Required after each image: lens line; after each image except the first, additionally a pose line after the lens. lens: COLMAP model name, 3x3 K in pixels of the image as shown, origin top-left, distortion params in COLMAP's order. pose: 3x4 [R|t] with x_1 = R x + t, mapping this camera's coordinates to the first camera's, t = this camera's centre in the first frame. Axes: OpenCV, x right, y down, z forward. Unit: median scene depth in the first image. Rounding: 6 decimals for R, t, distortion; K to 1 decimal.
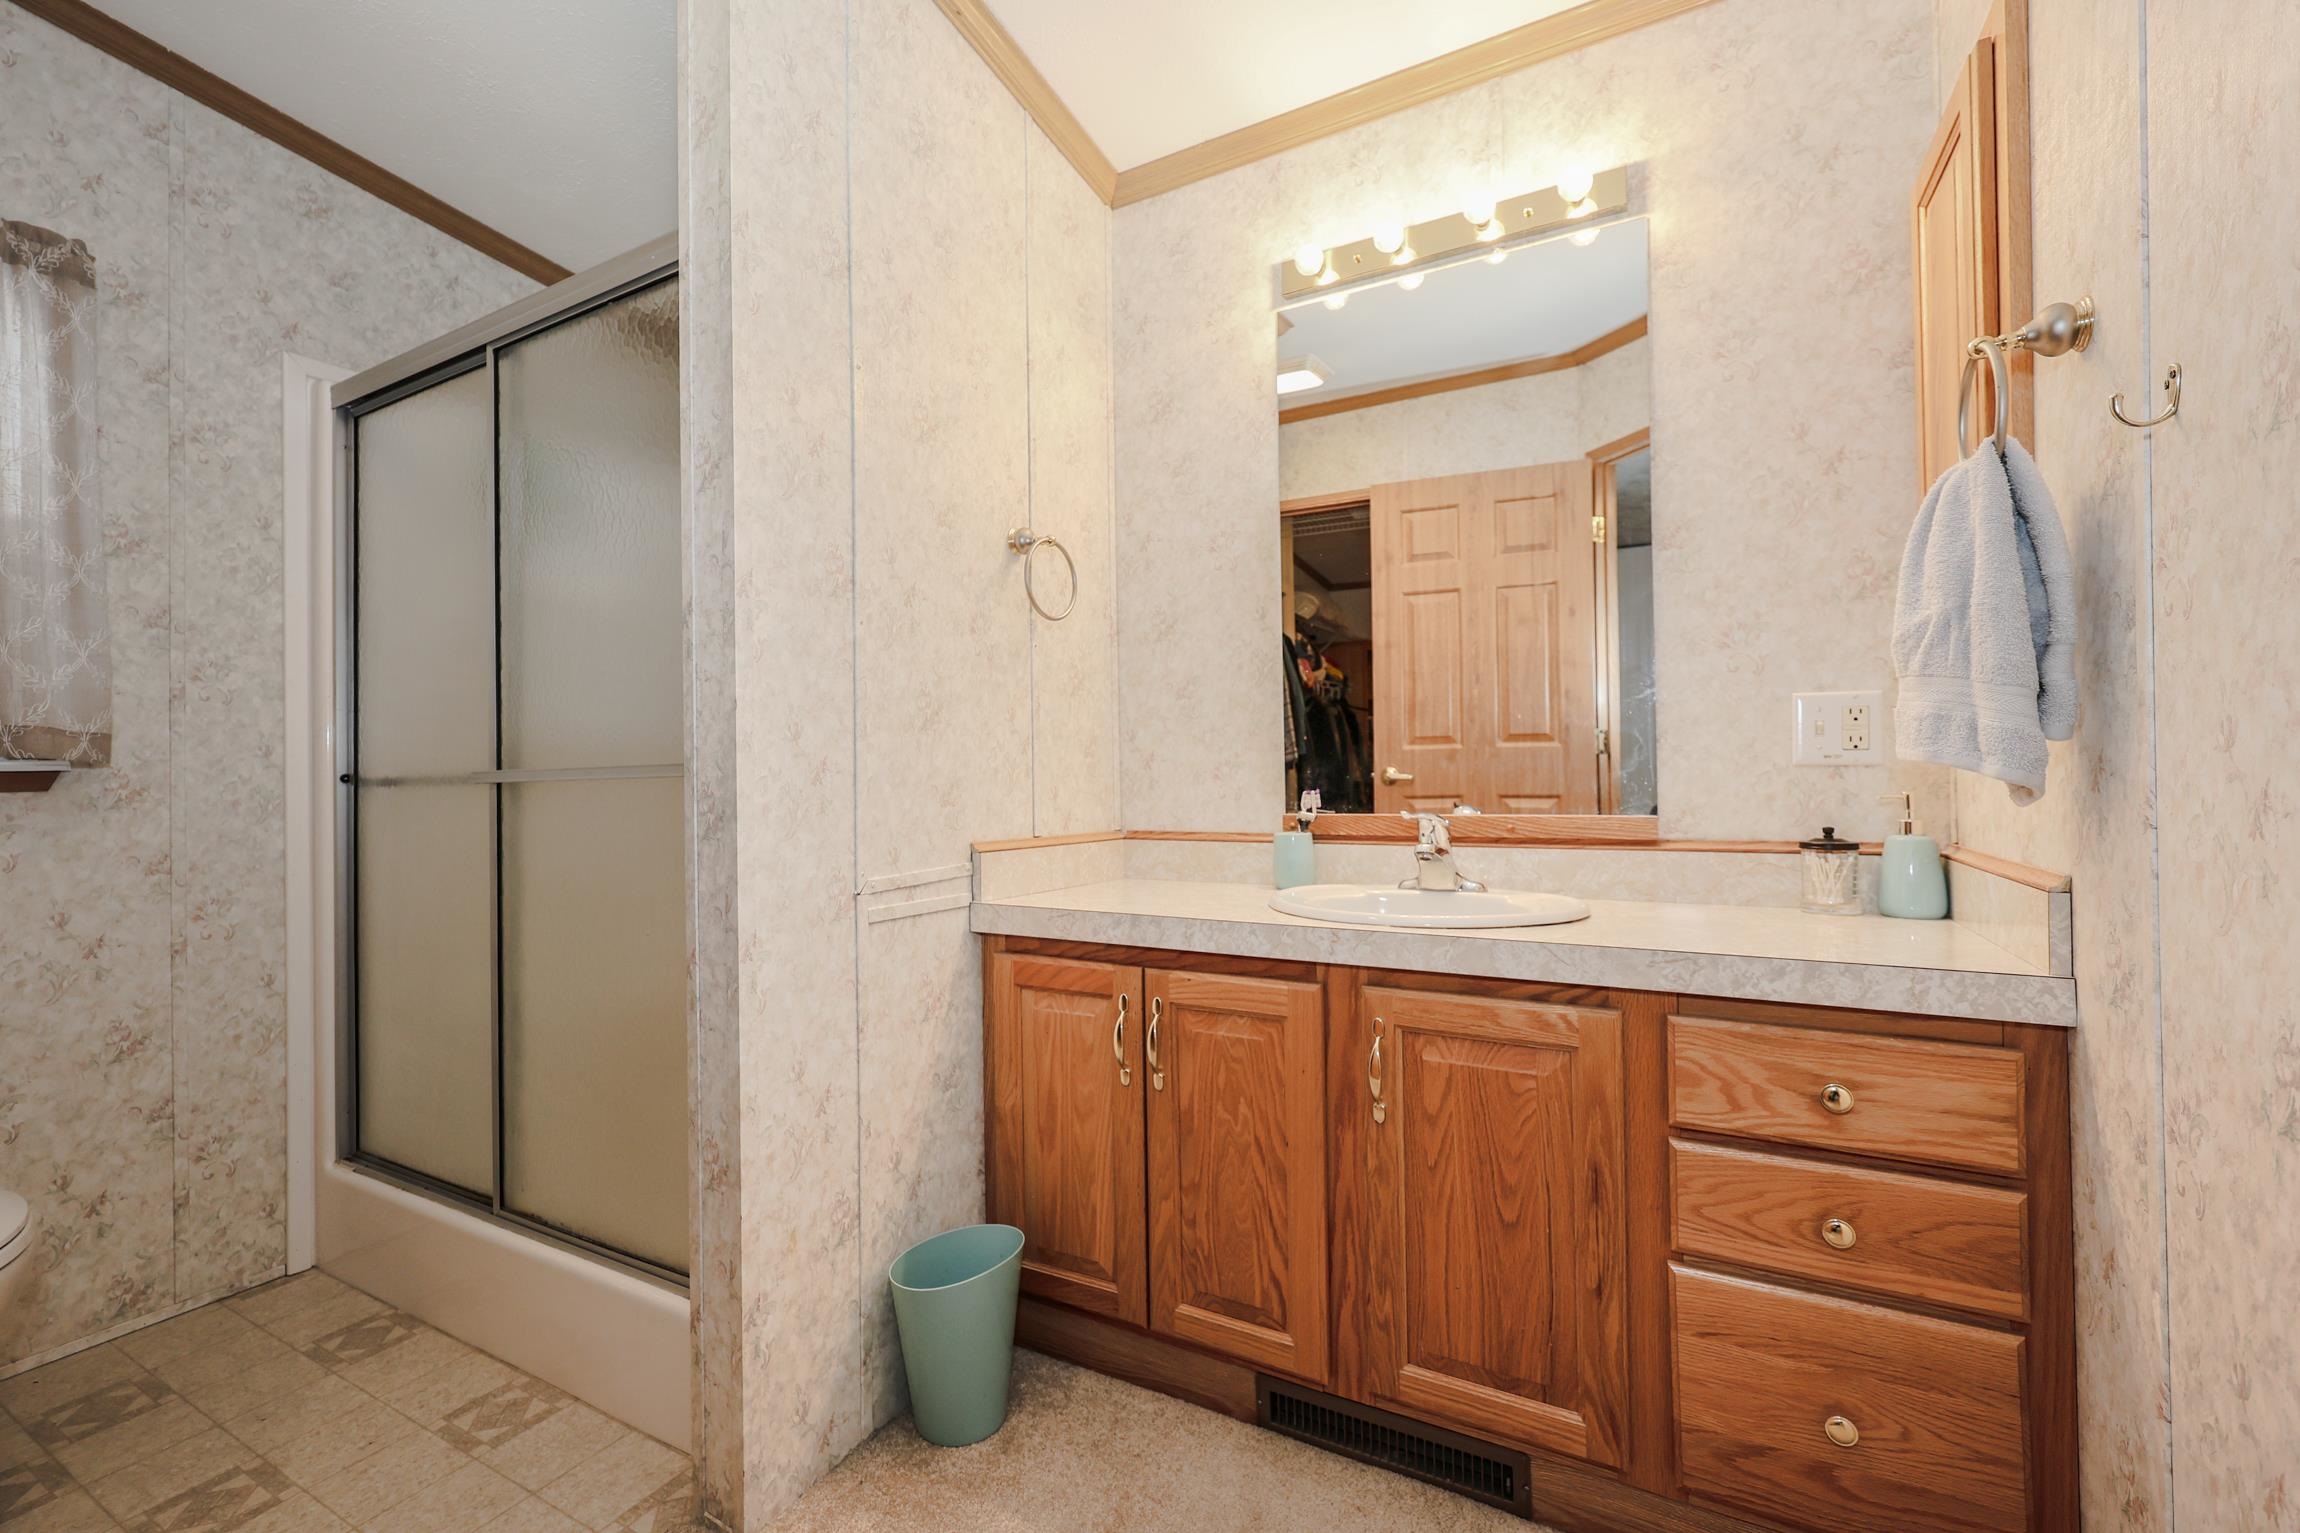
lens RADIAL K [[958.9, 0, 1137.1], [0, 958.9, 768.7], [0, 0, 1]] dist [0.002737, 0.000114]
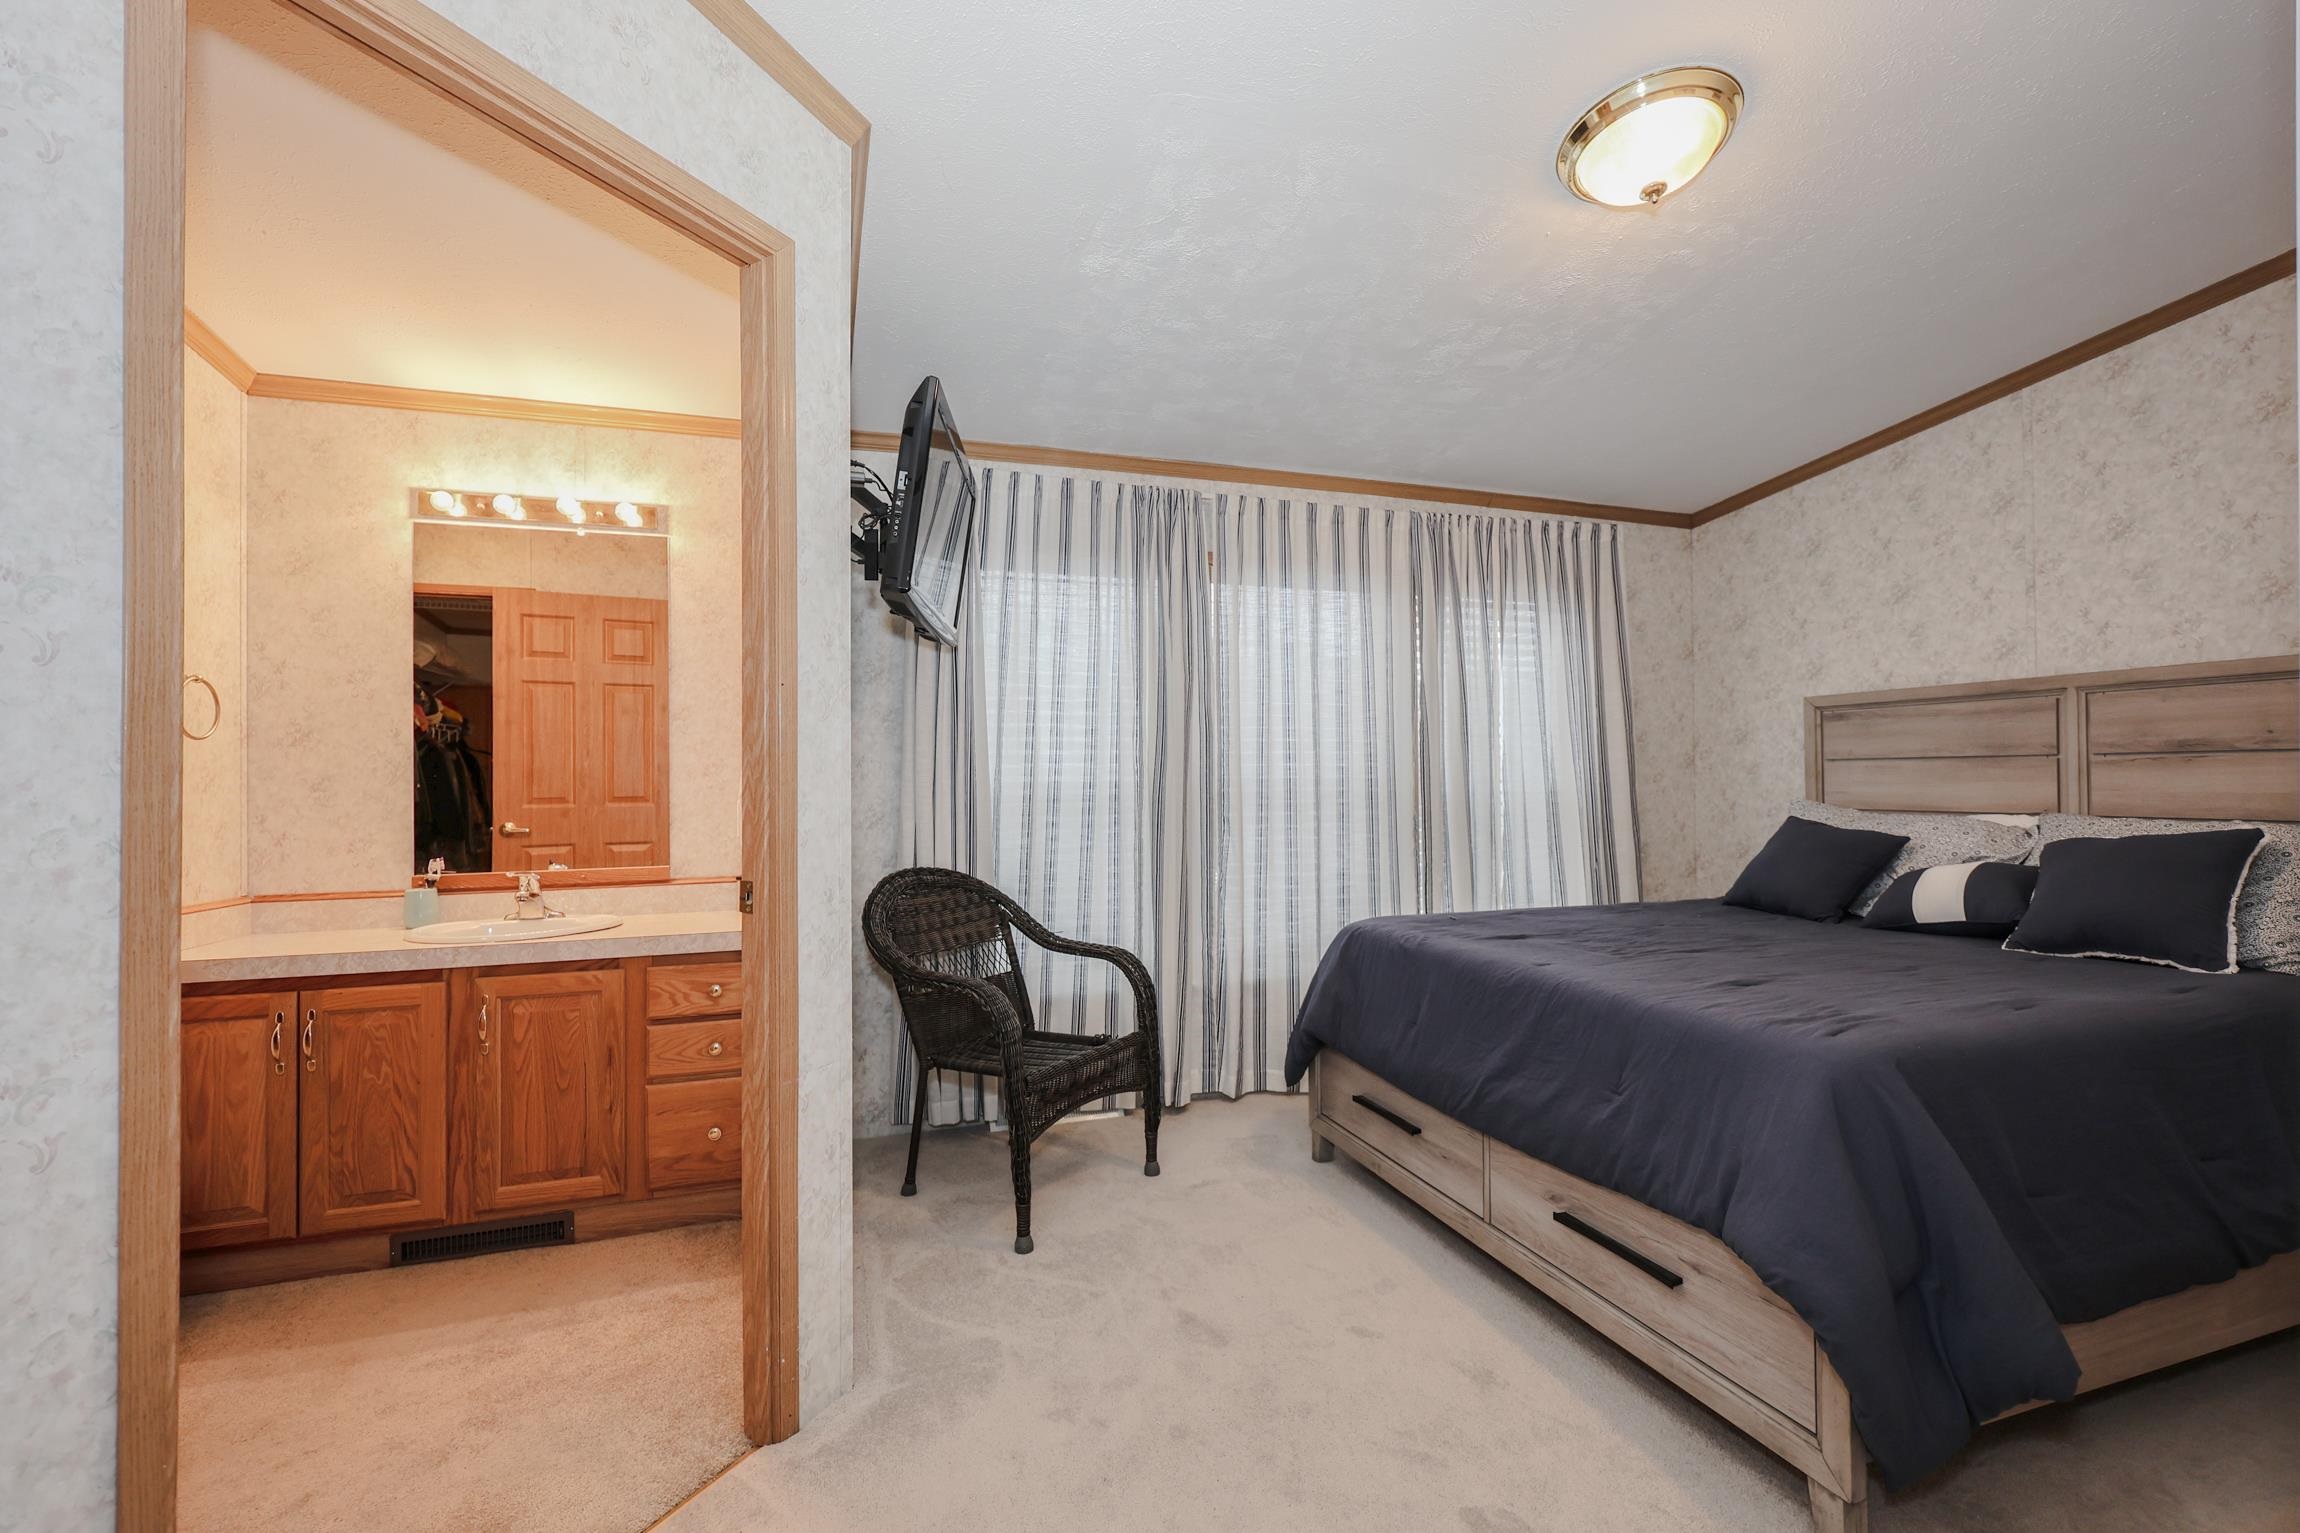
lens RADIAL K [[958.9, 0, 1137.1], [0, 958.9, 768.7], [0, 0, 1]] dist [0.002737, 0.000114]
pose [[0.678016, 0.018200, 0.734822, -0.211244], [-0.002564, 0.999746, -0.022395, -0.103859], [-0.735043, 0.013300, 0.677890, -0.949471]]
